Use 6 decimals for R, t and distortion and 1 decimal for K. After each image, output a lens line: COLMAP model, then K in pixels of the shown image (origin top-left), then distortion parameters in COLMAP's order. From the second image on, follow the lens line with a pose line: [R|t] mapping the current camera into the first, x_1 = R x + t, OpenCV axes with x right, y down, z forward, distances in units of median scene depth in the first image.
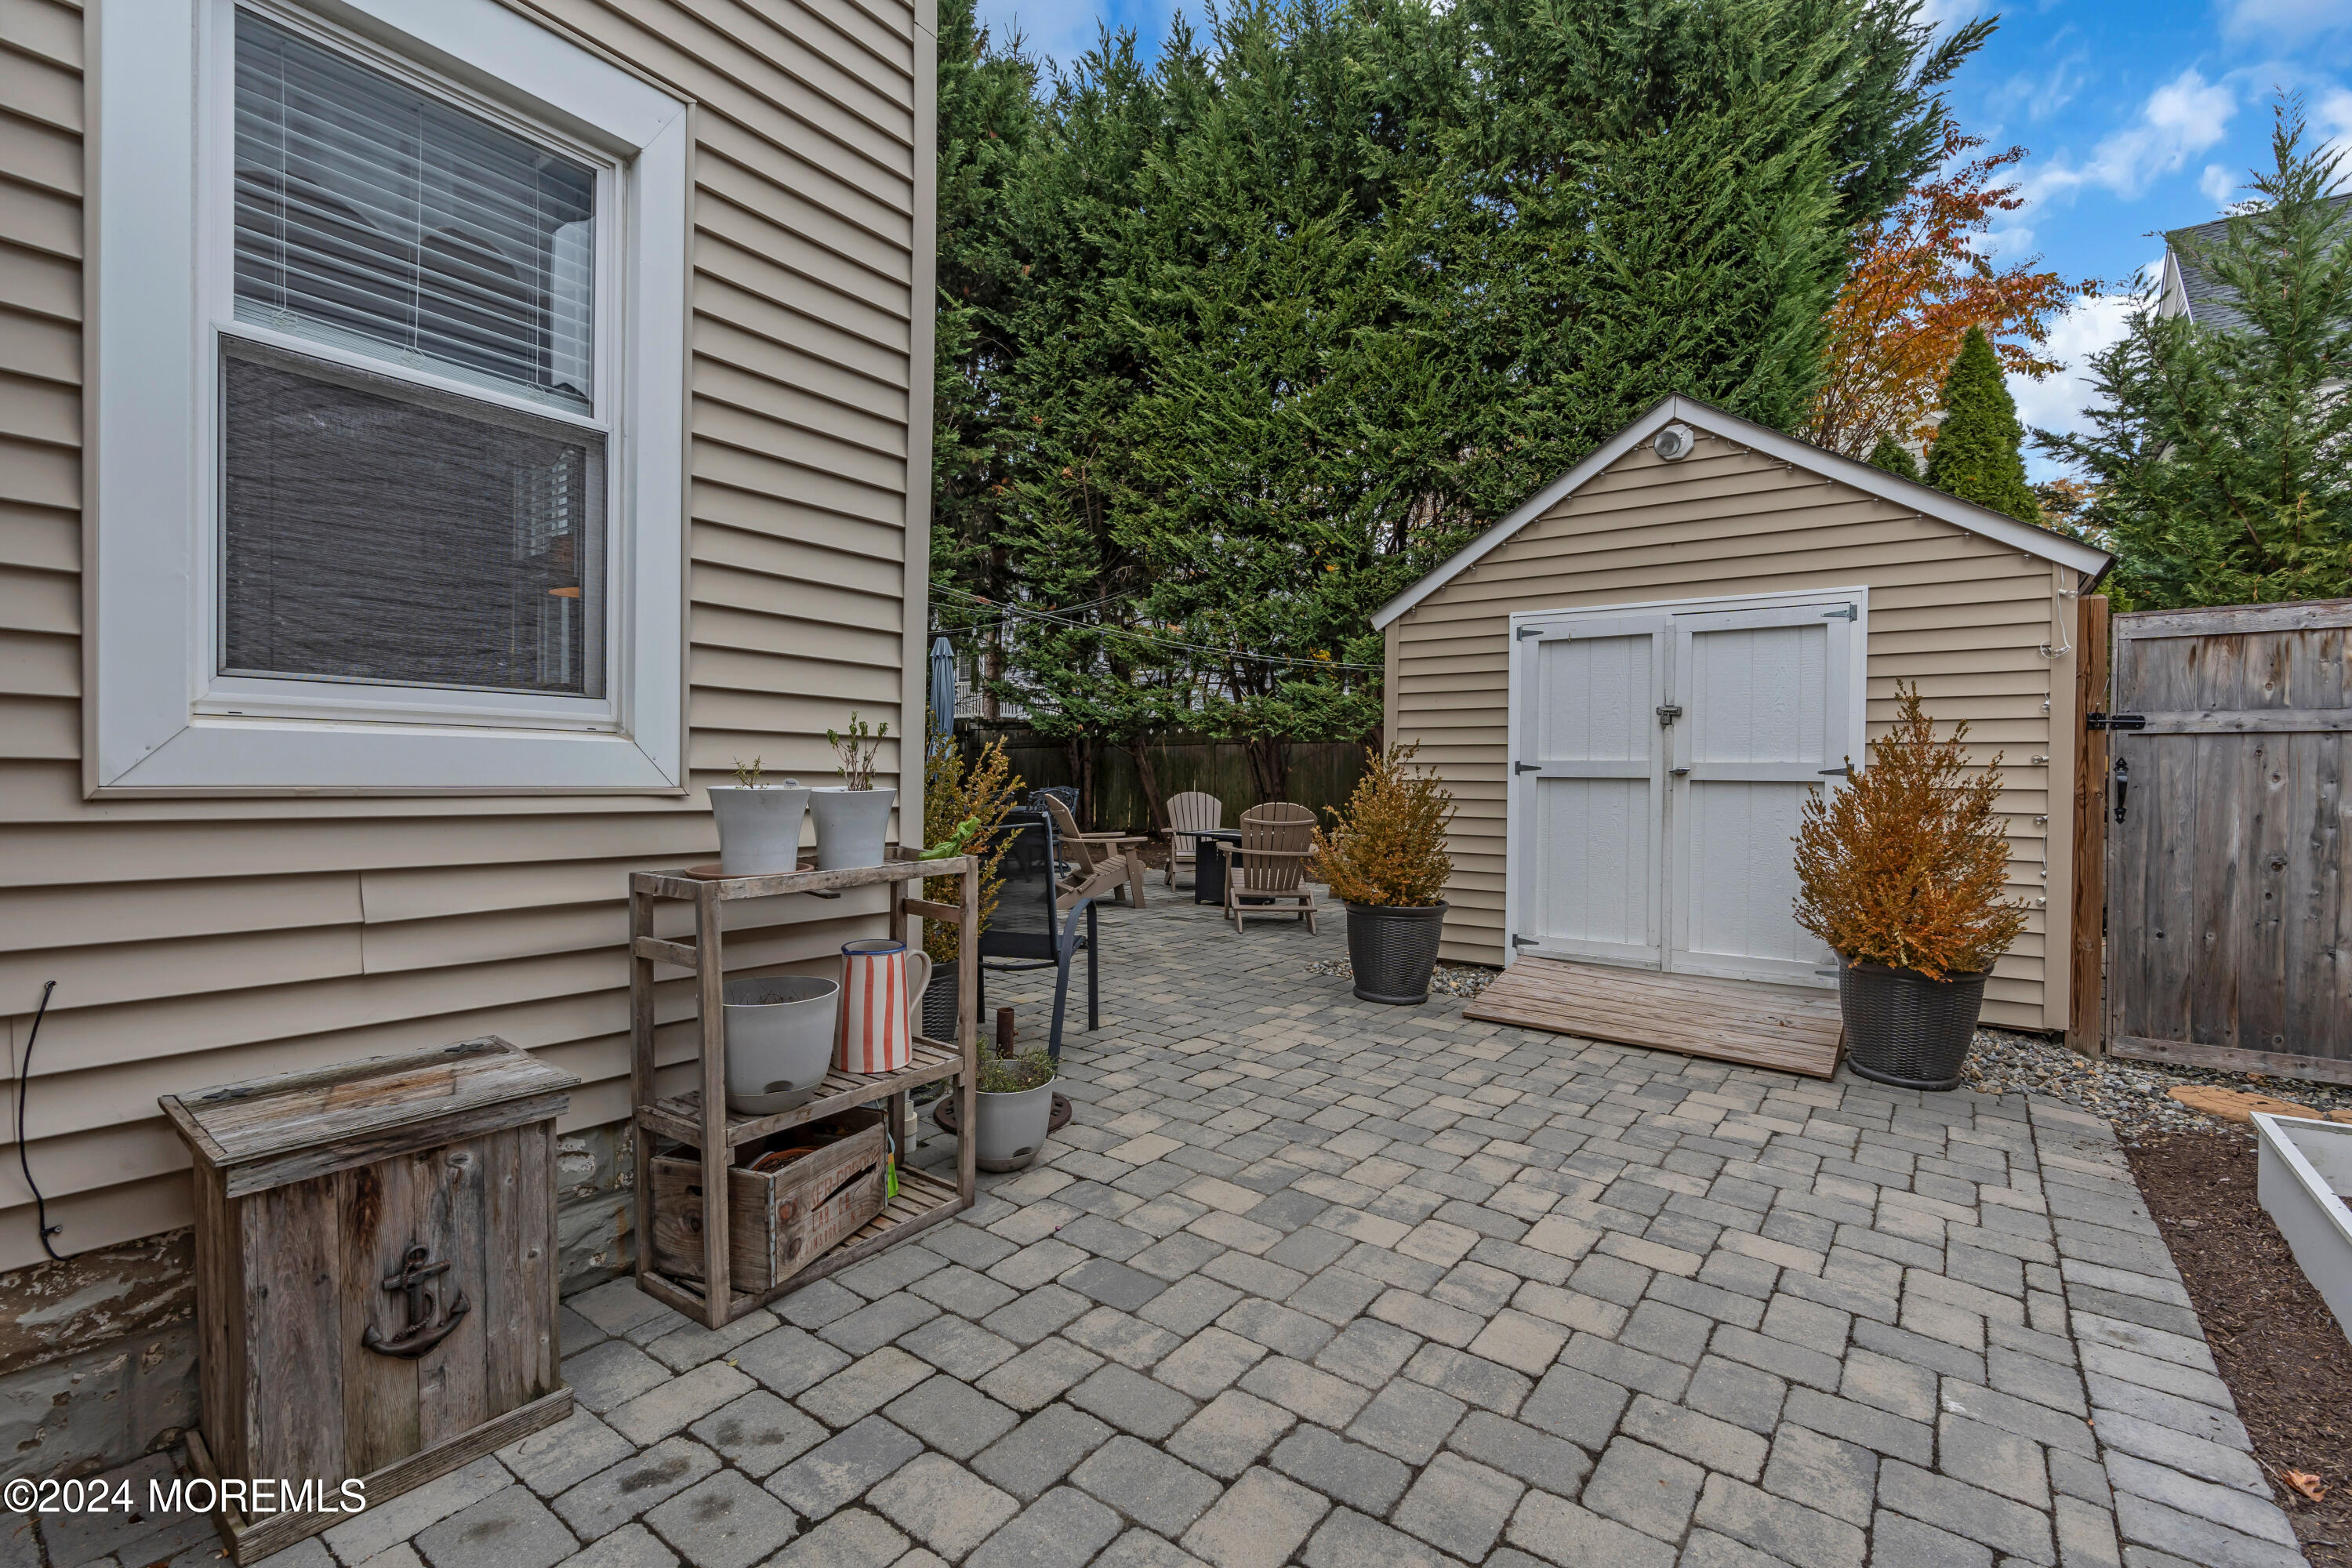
lens RADIAL K [[1035.7, 0, 1172.9], [0, 1035.7, 780.3], [0, 0, 1]] dist [-0.003580, 0.000259]
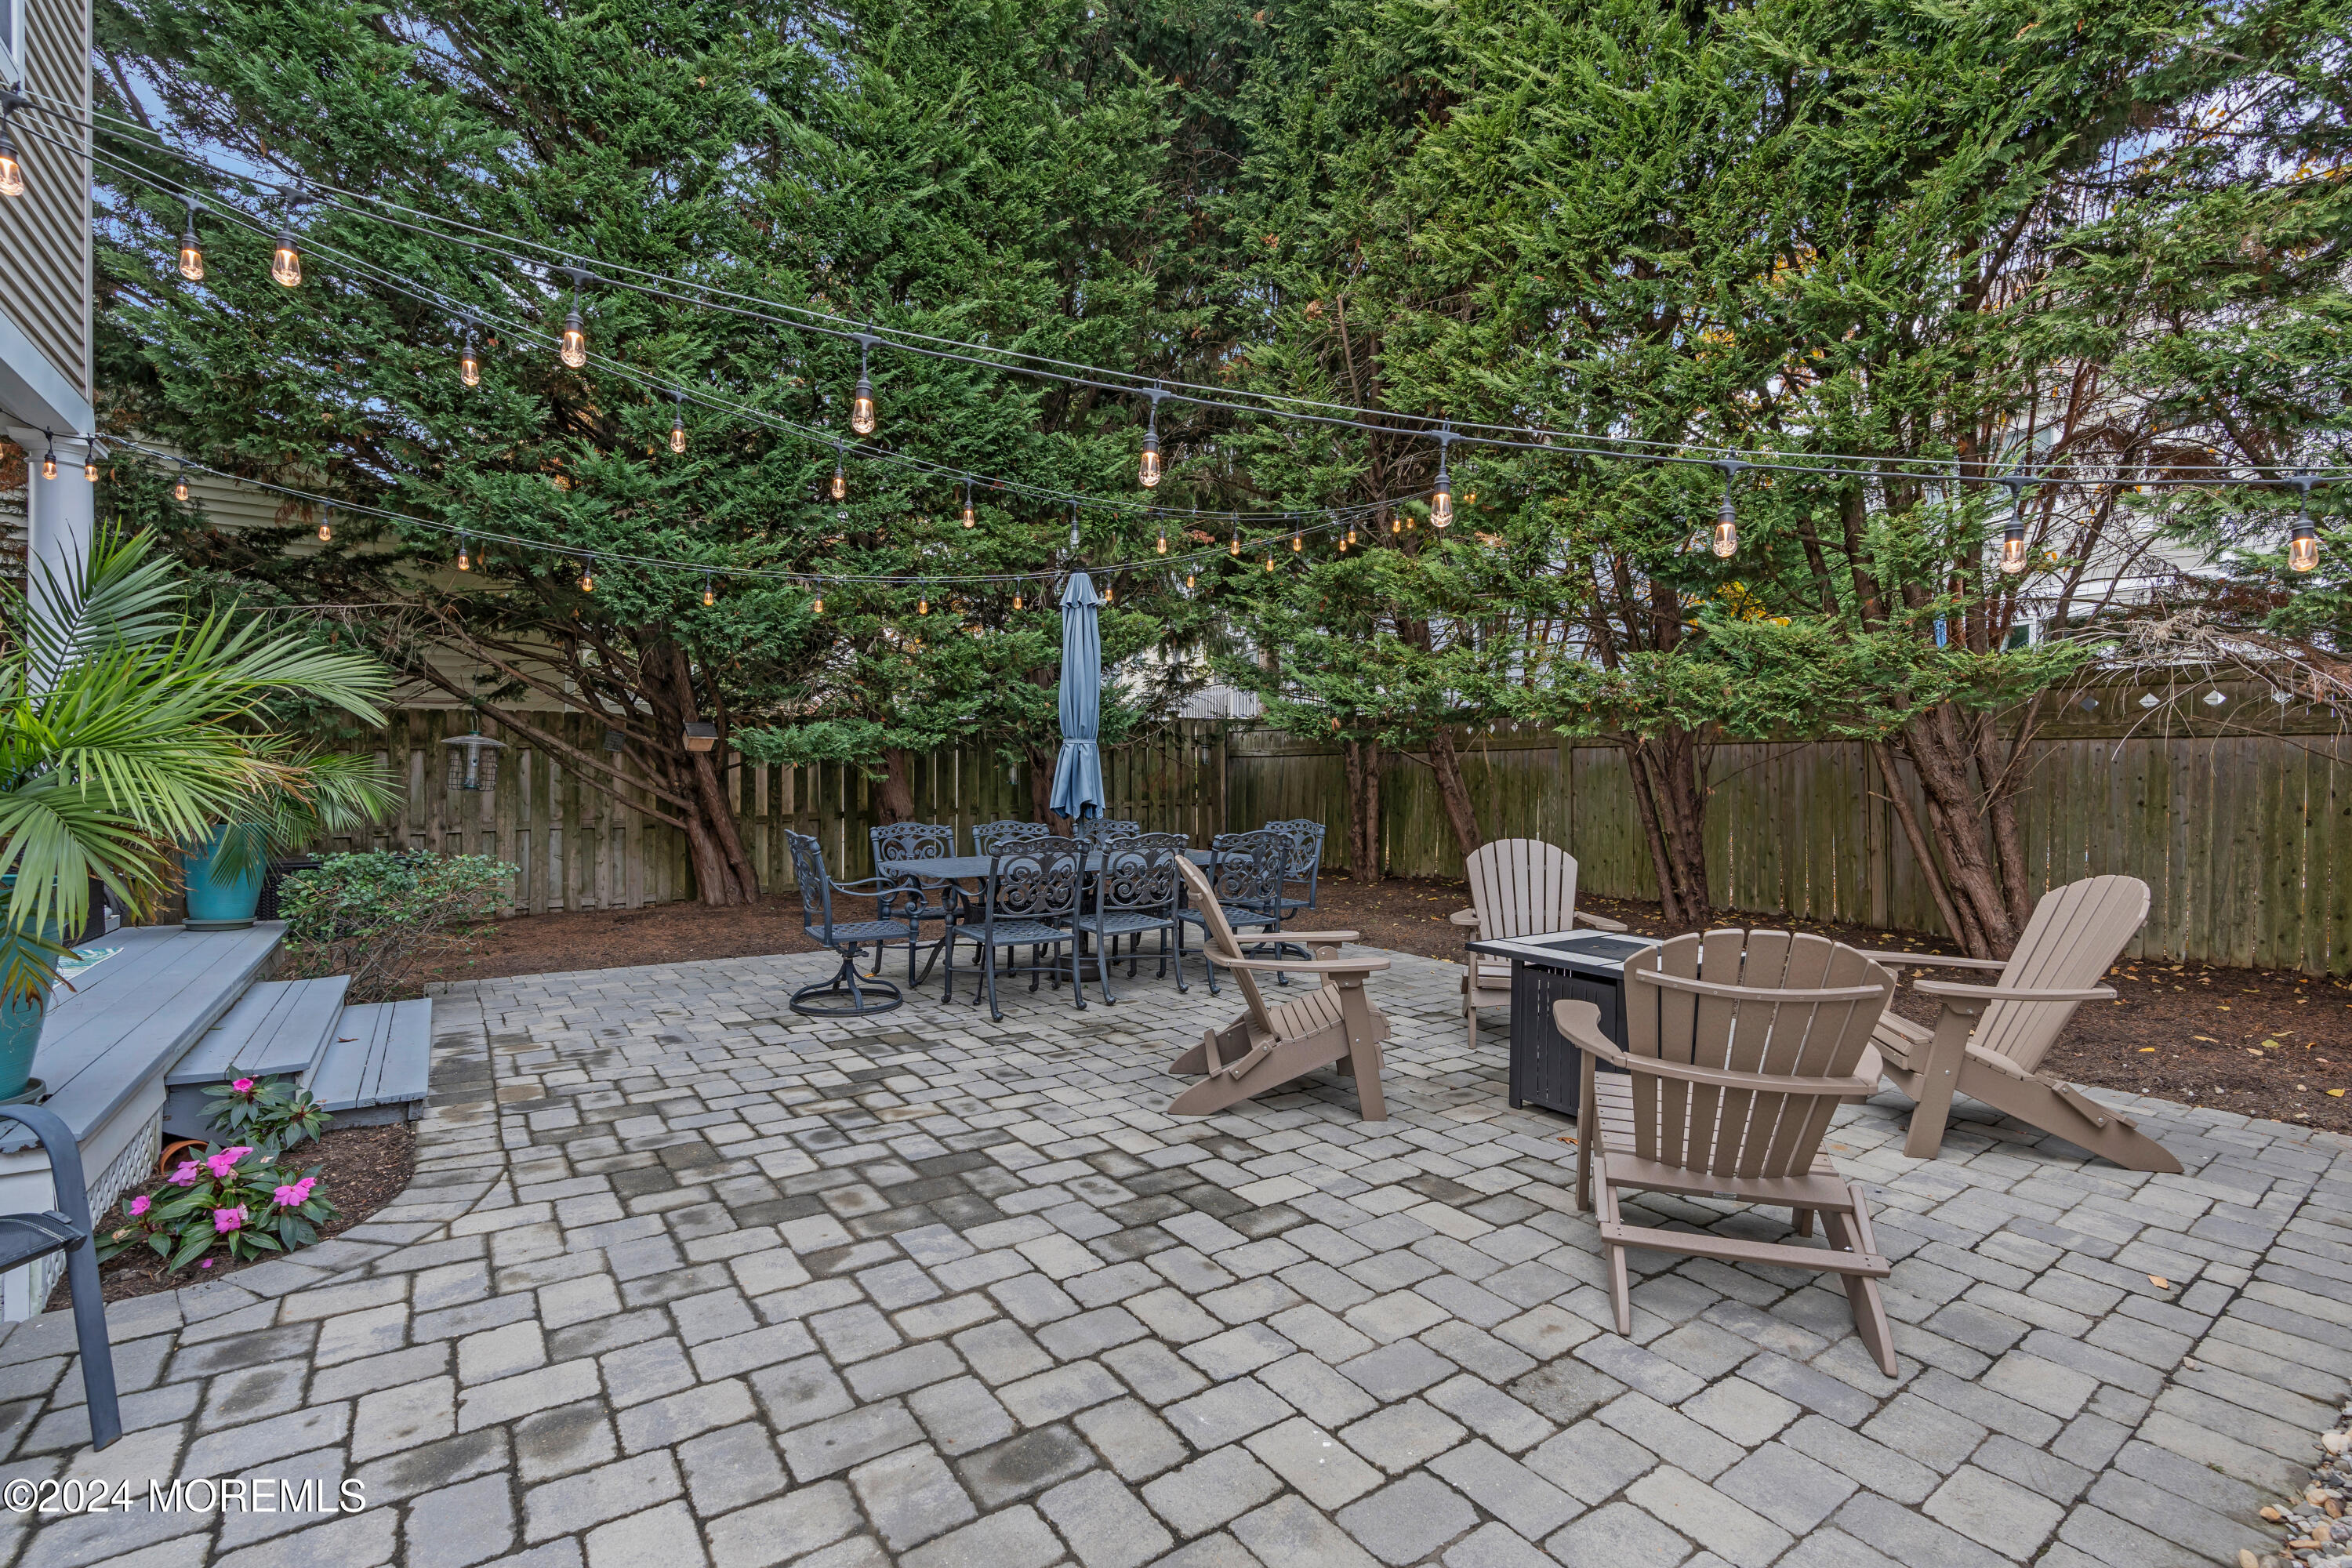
lens RADIAL K [[1035.7, 0, 1184.0], [0, 1035.7, 791.9], [0, 0, 1]] dist [-0.003580, 0.000259]
pose [[0.946547, 0.000934, -0.322566, 0.025521], [-0.000355, 0.999998, 0.001855, -0.012449], [0.322567, -0.001641, 0.946545, 0.420916]]
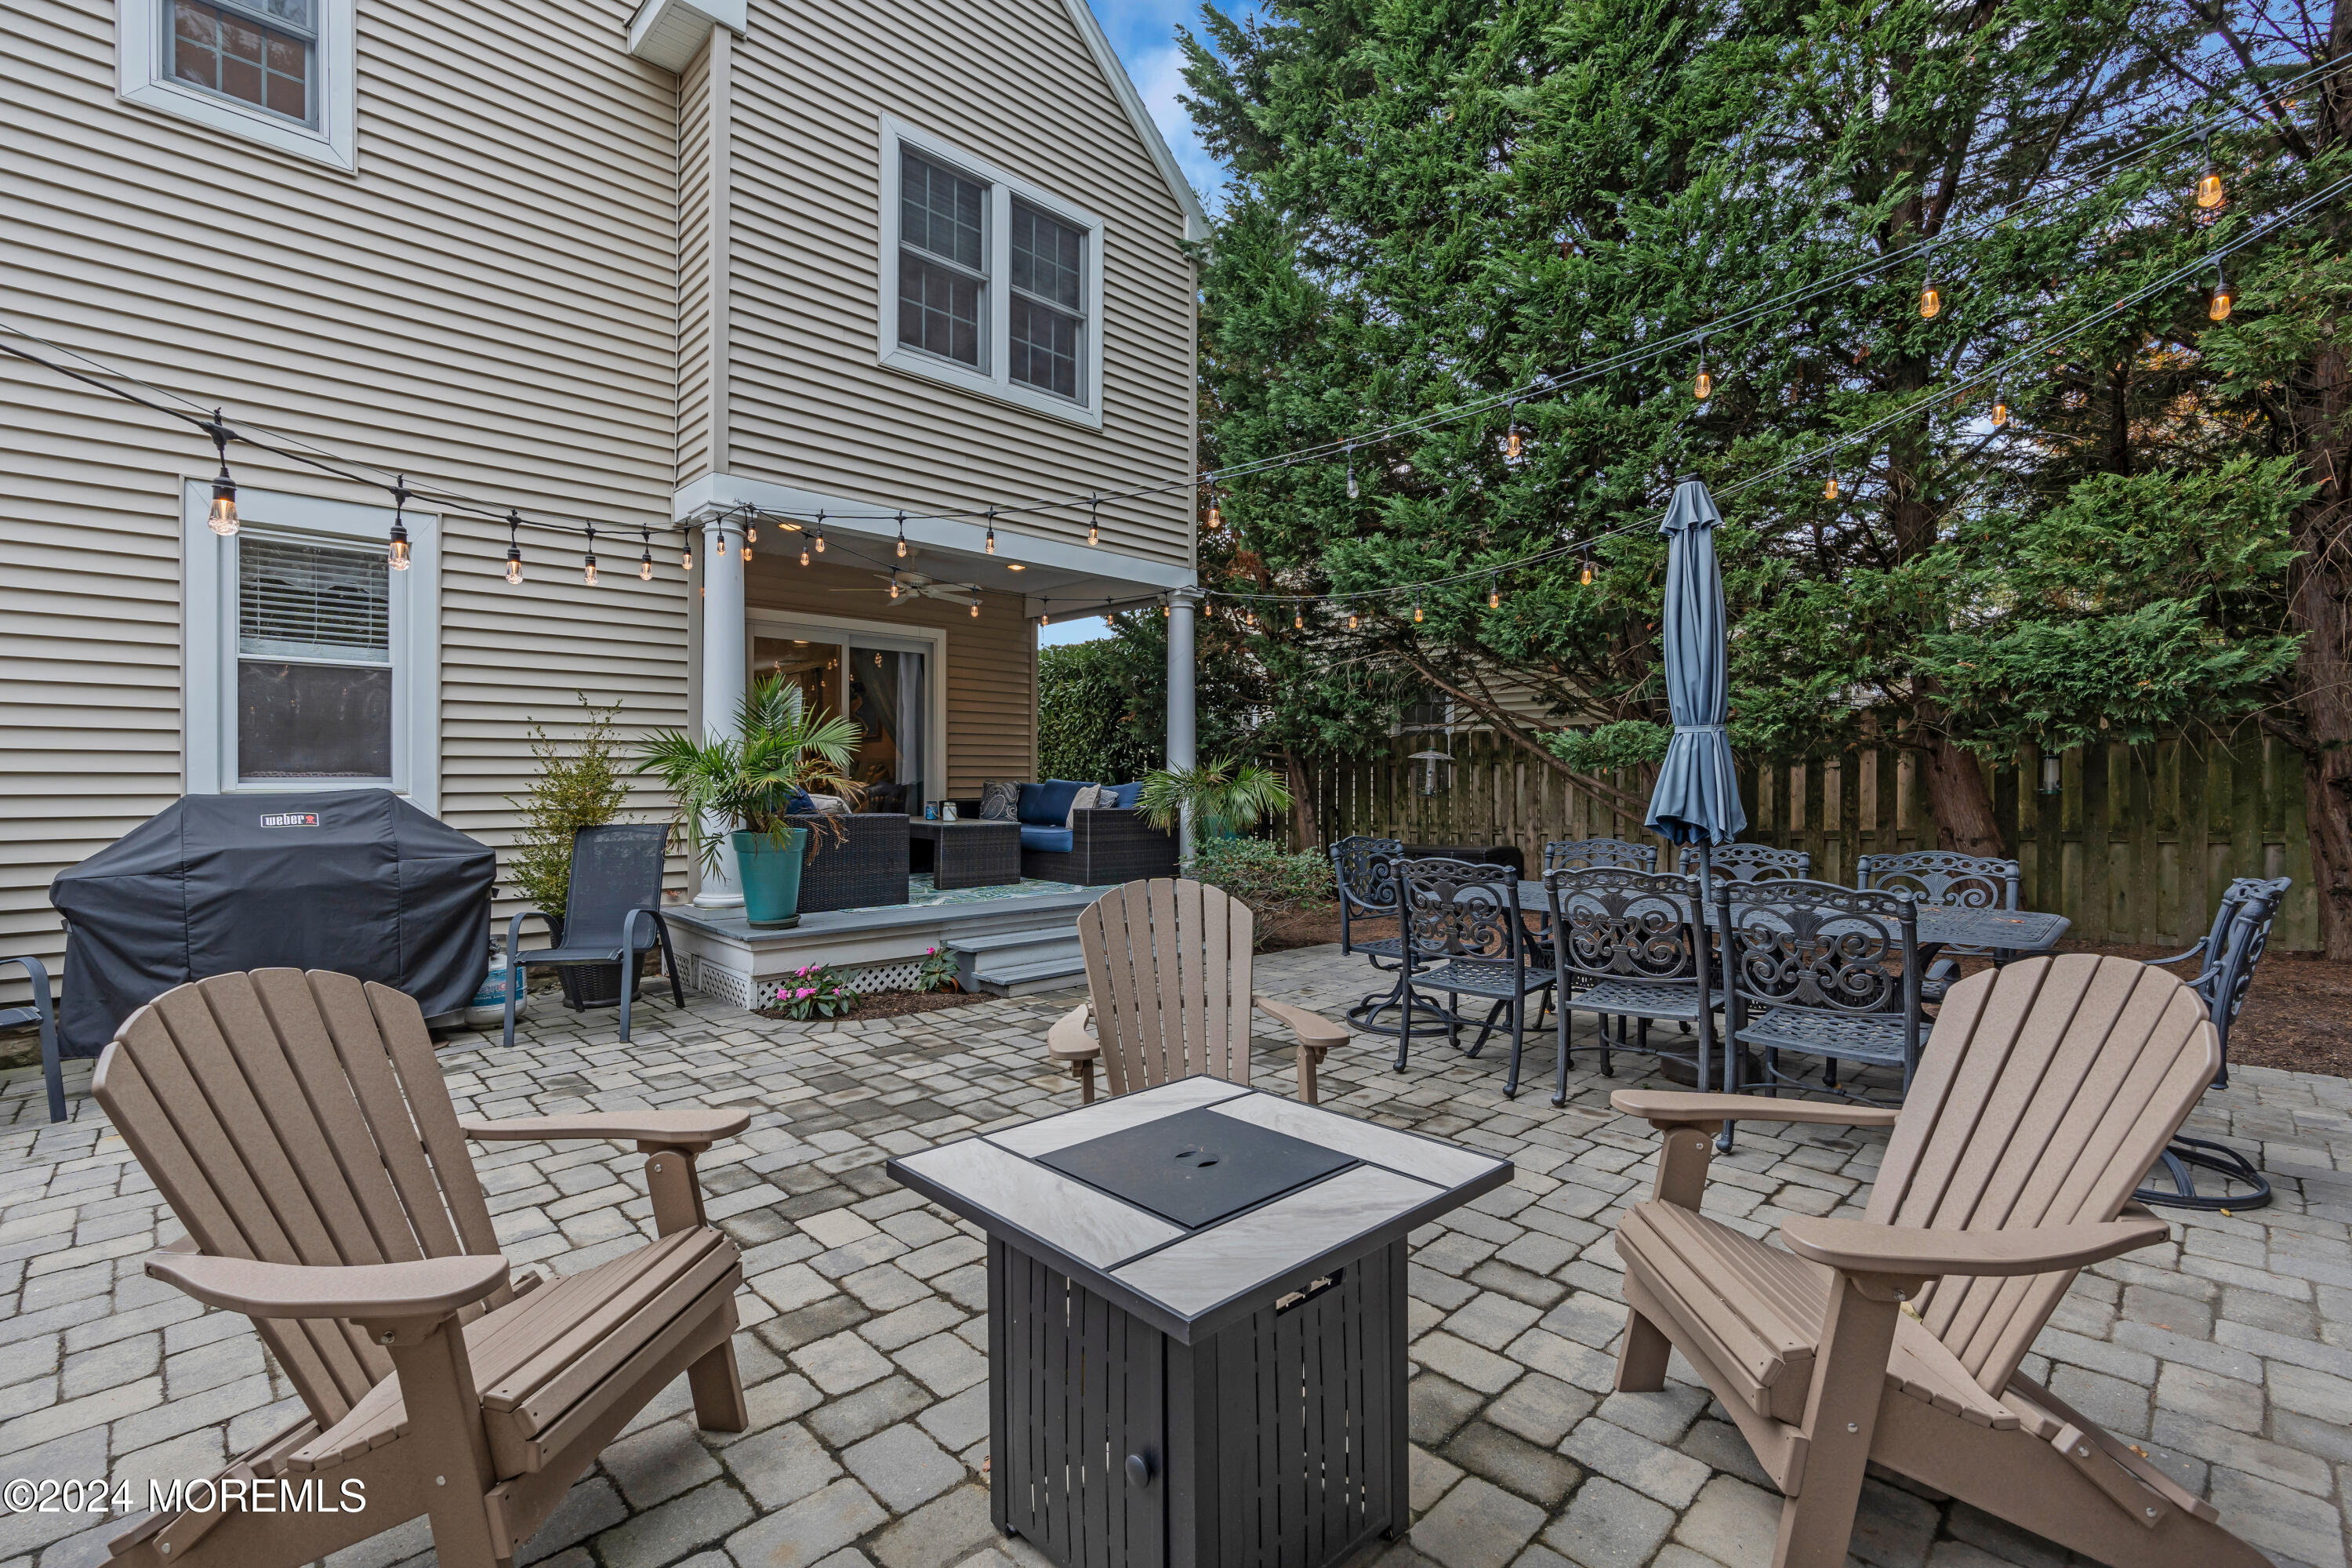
lens RADIAL K [[1035.7, 0, 1176.2], [0, 1035.7, 782.9], [0, 0, 1]] dist [-0.003580, 0.000259]
pose [[-0.154580, -0.008986, -0.987939, 0.200426], [-0.006370, 0.999947, -0.008099, -0.015189], [0.987960, 0.005041, -0.154629, 0.808175]]
